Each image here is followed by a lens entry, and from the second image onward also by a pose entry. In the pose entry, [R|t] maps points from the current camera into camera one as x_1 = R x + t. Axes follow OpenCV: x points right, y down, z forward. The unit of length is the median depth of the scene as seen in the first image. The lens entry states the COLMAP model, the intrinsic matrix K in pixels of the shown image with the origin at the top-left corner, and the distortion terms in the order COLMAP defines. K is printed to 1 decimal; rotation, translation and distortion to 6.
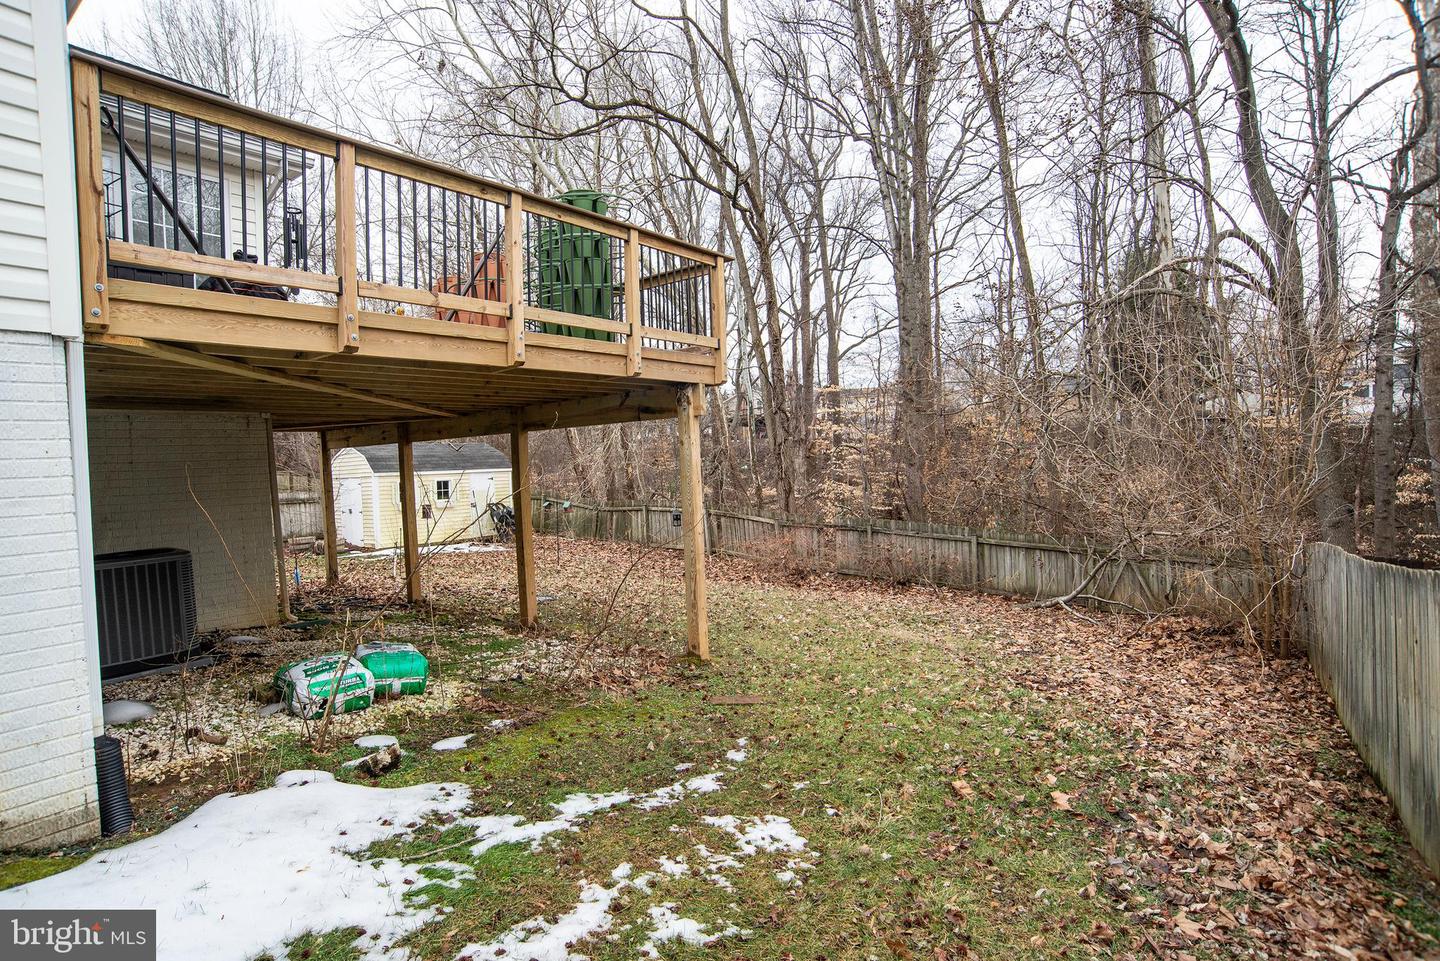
lens RADIAL K [[744.8, 0, 713.7], [0, 744.8, 482.3], [0, 0, 1]] dist [-0.100289, 0.047272]
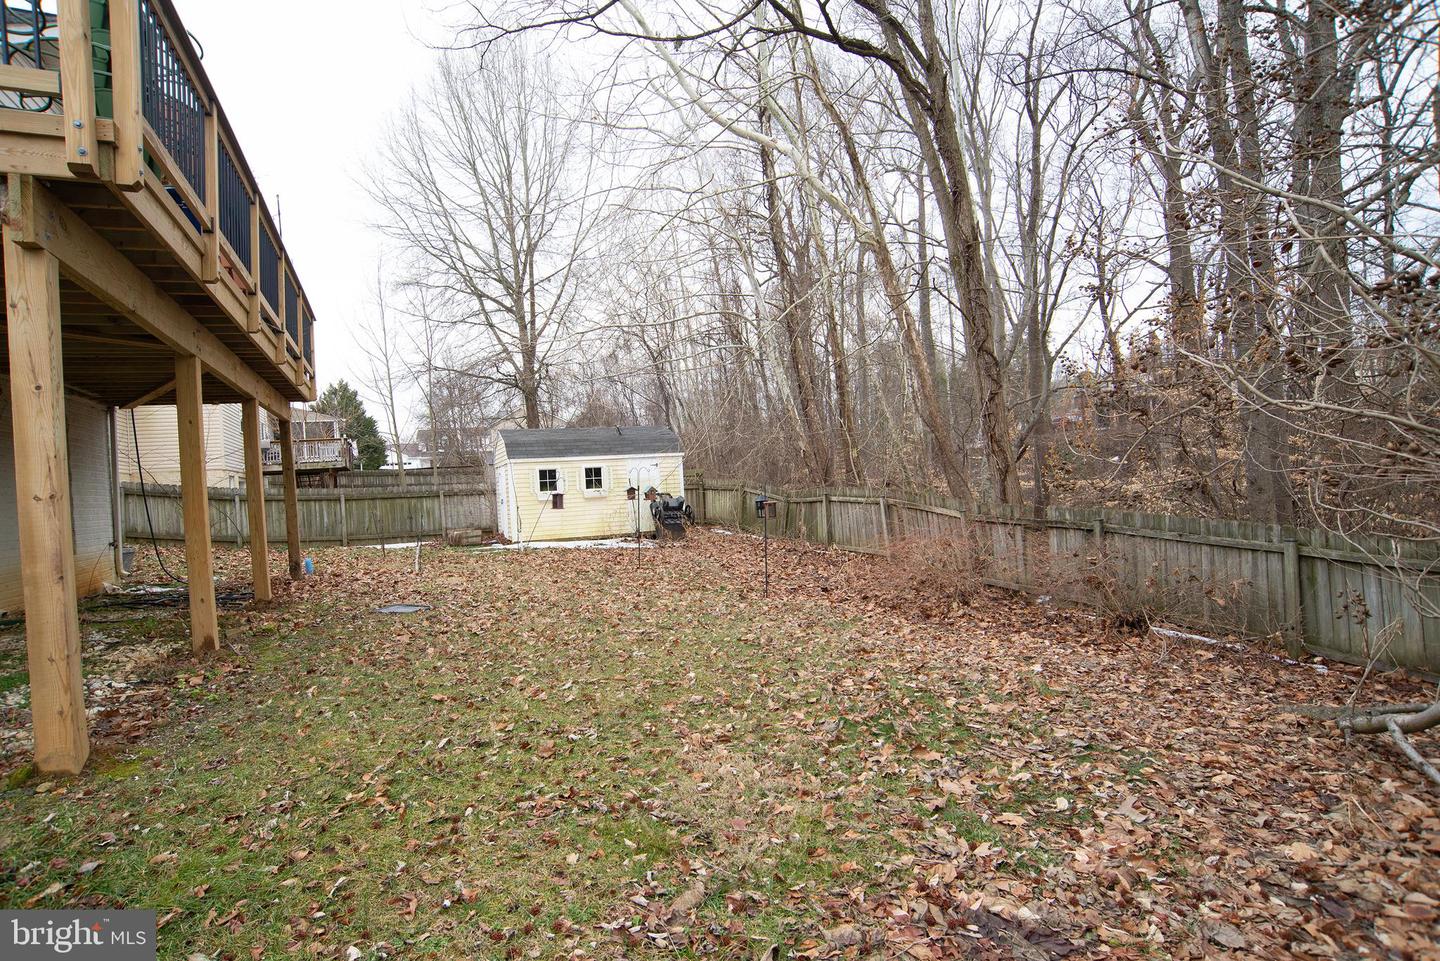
lens RADIAL K [[744.8, 0, 713.7], [0, 744.8, 482.3], [0, 0, 1]] dist [-0.100289, 0.047272]
pose [[0.866887, -0.013903, -0.498311, 0.205908], [0.011330, 0.999902, -0.008186, 0.025120], [0.498377, 0.001451, 0.866959, 0.303661]]
